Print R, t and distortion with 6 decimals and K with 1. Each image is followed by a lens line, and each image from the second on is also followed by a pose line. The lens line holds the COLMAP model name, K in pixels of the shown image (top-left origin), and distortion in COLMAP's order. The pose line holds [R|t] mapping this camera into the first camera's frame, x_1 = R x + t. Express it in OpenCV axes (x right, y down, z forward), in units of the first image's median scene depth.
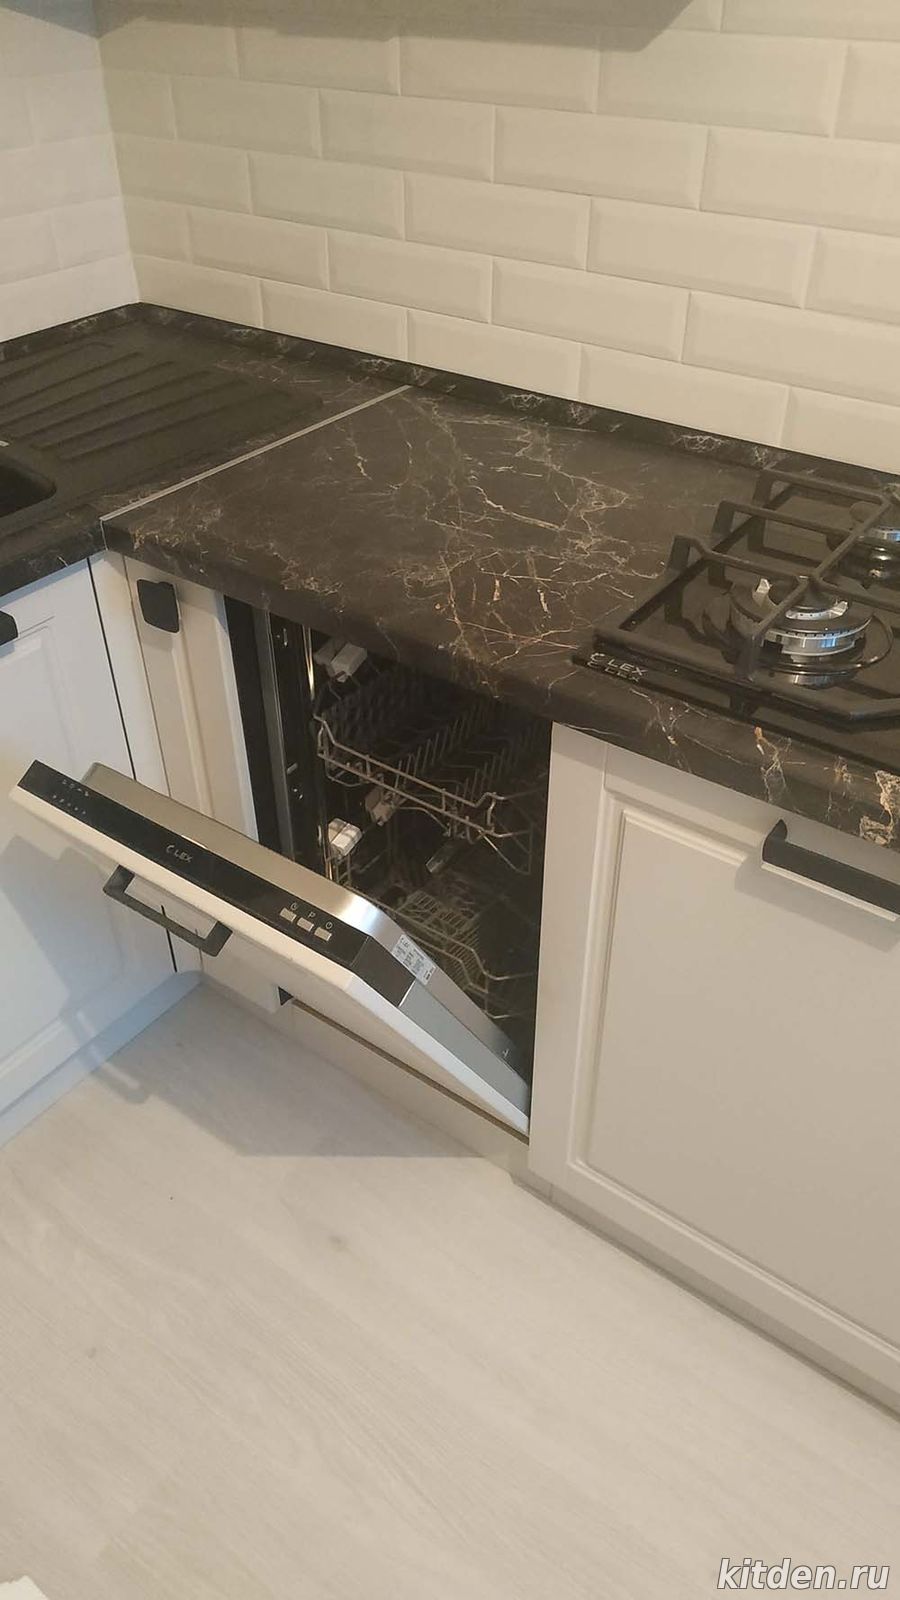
lens RADIAL K [[1202.5, 0, 450.0], [0, 1202.5, 800.0], [0, 0, 1]] dist [0.003323, -0.001315]
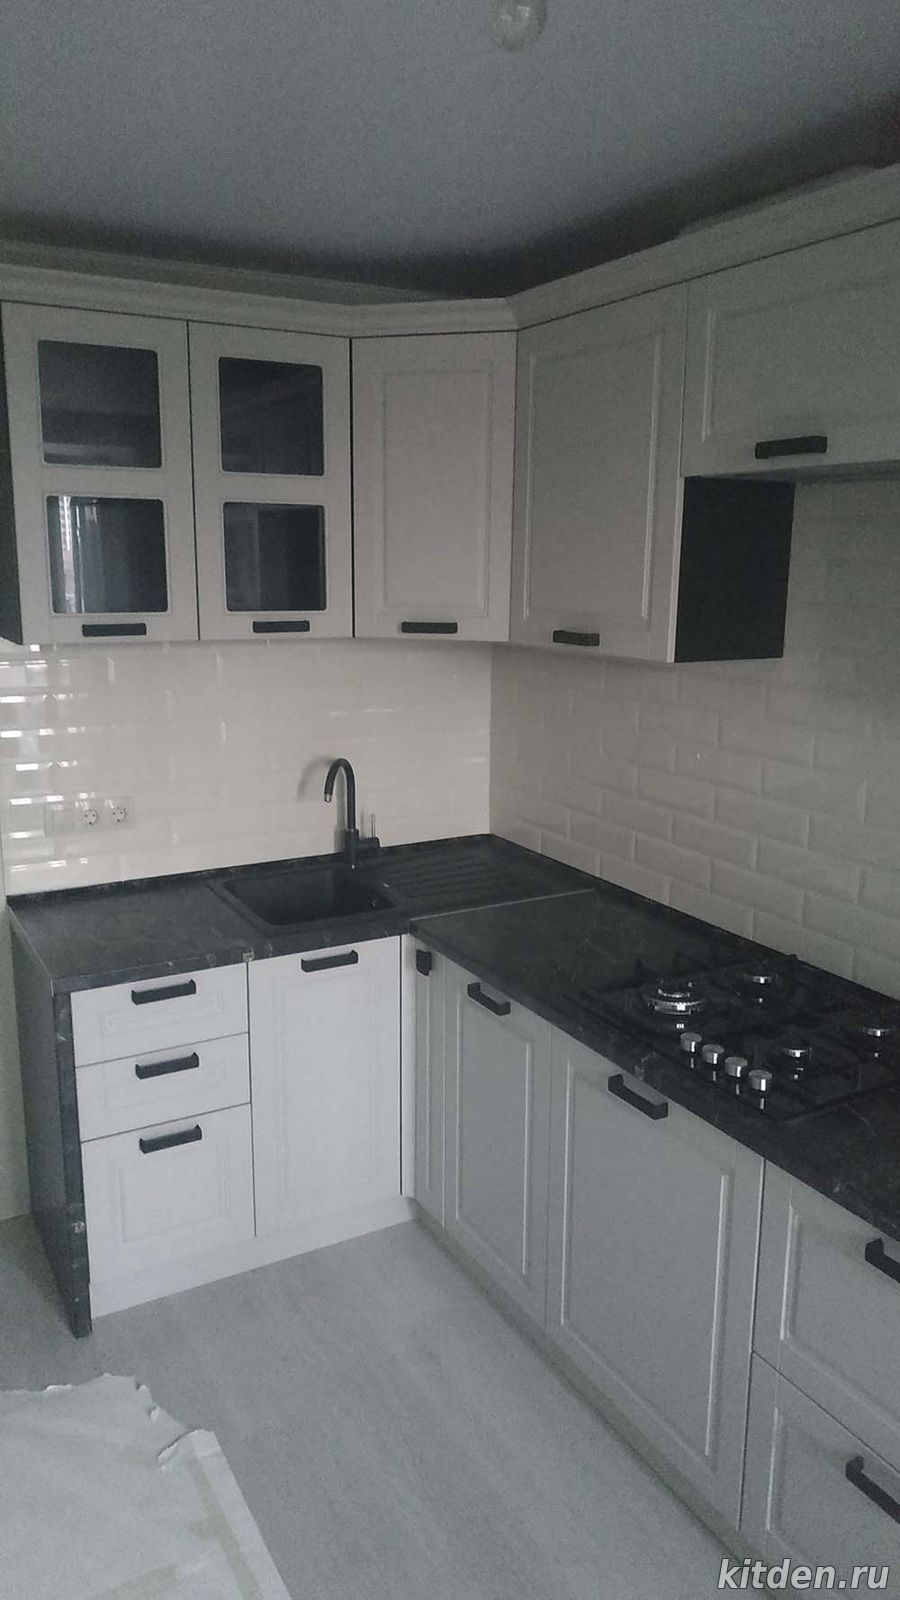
lens RADIAL K [[1202.5, 0, 450.0], [0, 1202.5, 800.0], [0, 0, 1]] dist [0.003323, -0.001315]
pose [[0.906418, 0.105507, -0.408992, 0.602273], [-0.270081, 0.889256, -0.369160, 0.333554], [0.324749, 0.445075, 0.834534, -0.815675]]
